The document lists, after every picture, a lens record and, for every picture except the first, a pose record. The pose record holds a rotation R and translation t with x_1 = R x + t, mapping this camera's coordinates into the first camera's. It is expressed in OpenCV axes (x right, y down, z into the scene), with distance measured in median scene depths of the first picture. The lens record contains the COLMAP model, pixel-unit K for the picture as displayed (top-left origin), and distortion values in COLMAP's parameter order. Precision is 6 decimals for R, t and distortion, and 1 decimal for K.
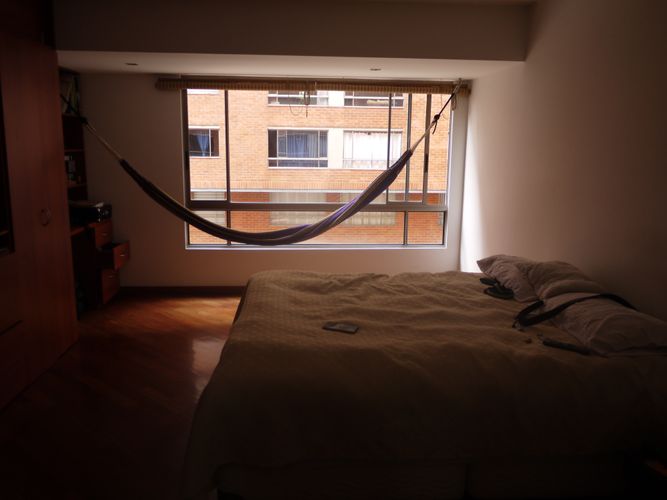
lens RADIAL K [[557.5, 0, 333.5], [0, 557.5, 250.0], [0, 0, 1]] dist [-0.013779, -0.005311]
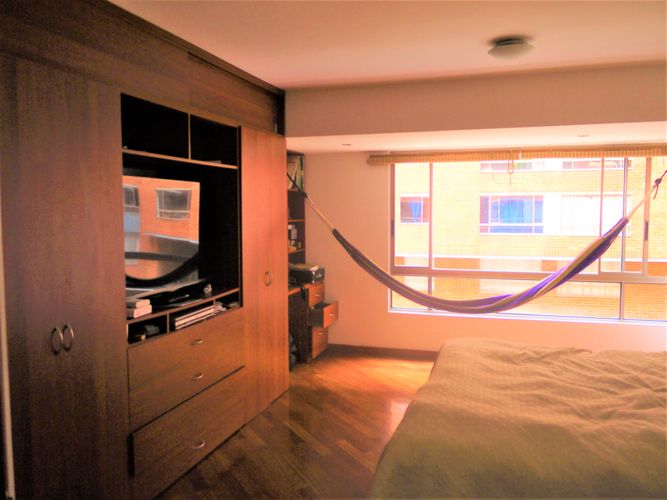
lens RADIAL K [[557.5, 0, 333.5], [0, 557.5, 250.0], [0, 0, 1]] dist [-0.013779, -0.005311]
pose [[0.930816, 0.009556, -0.365362, 0.022052], [-0.052136, 0.992907, -0.106855, -0.000131], [0.361749, 0.118510, 0.924712, -0.024354]]
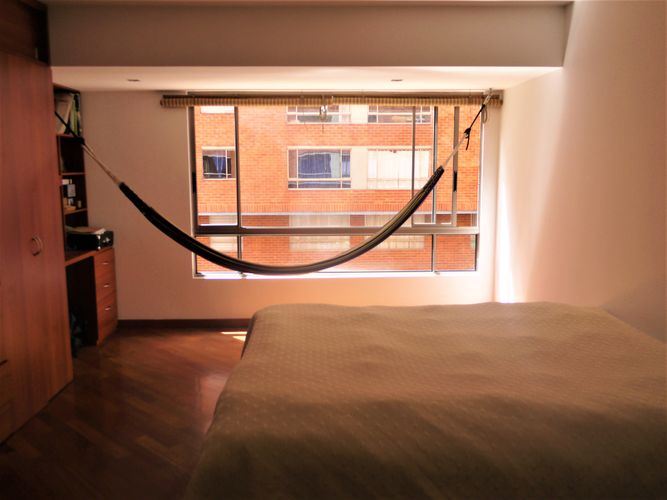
lens RADIAL K [[594.2, 0, 333.5], [0, 594.2, 250.0], [0, 0, 1]] dist [-0.011851, -0.003907]
pose [[0.999053, -0.010681, -0.042172, 0.008192], [0.008830, 0.998999, -0.043844, -0.003725], [0.042598, 0.043430, 0.998148, 0.030470]]
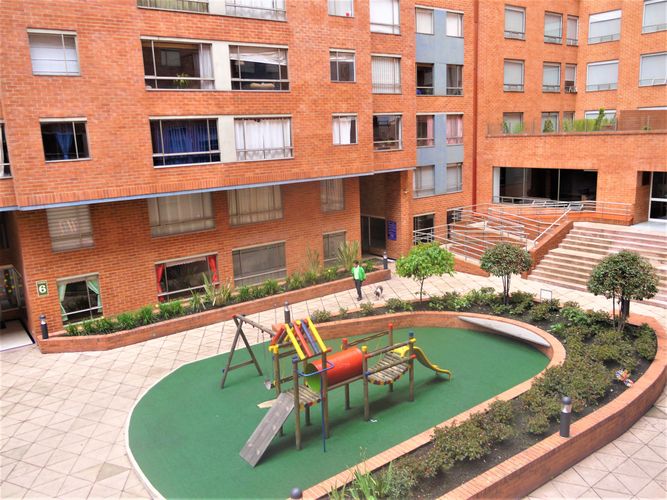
lens RADIAL K [[557.5, 0, 333.5], [0, 557.5, 250.0], [0, 0, 1]] dist [-0.013779, -0.005311]
pose [[0.837860, -0.158028, 0.522511, -1.976363], [0.150910, 0.986932, 0.056499, -0.203774], [-0.524611, 0.031514, 0.850759, 1.035383]]
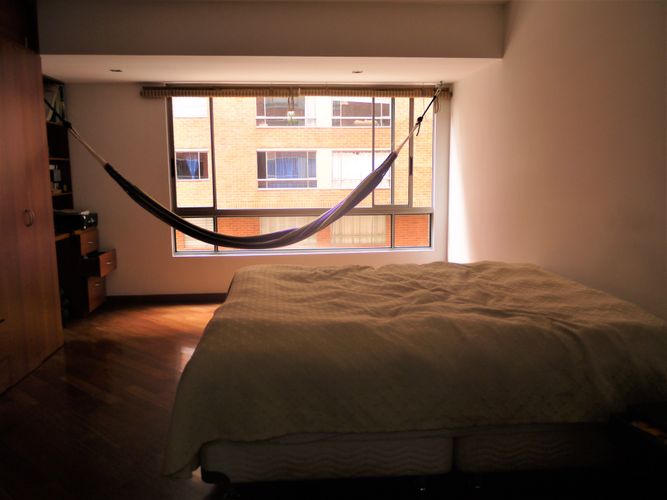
lens RADIAL K [[557.5, 0, 333.5], [0, 557.5, 250.0], [0, 0, 1]] dist [-0.013779, -0.005311]
pose [[0.999594, -0.023972, 0.015431, 0.007145], [0.024580, 0.998879, -0.040458, 0.034375], [-0.014443, 0.040821, 0.999062, -0.000240]]
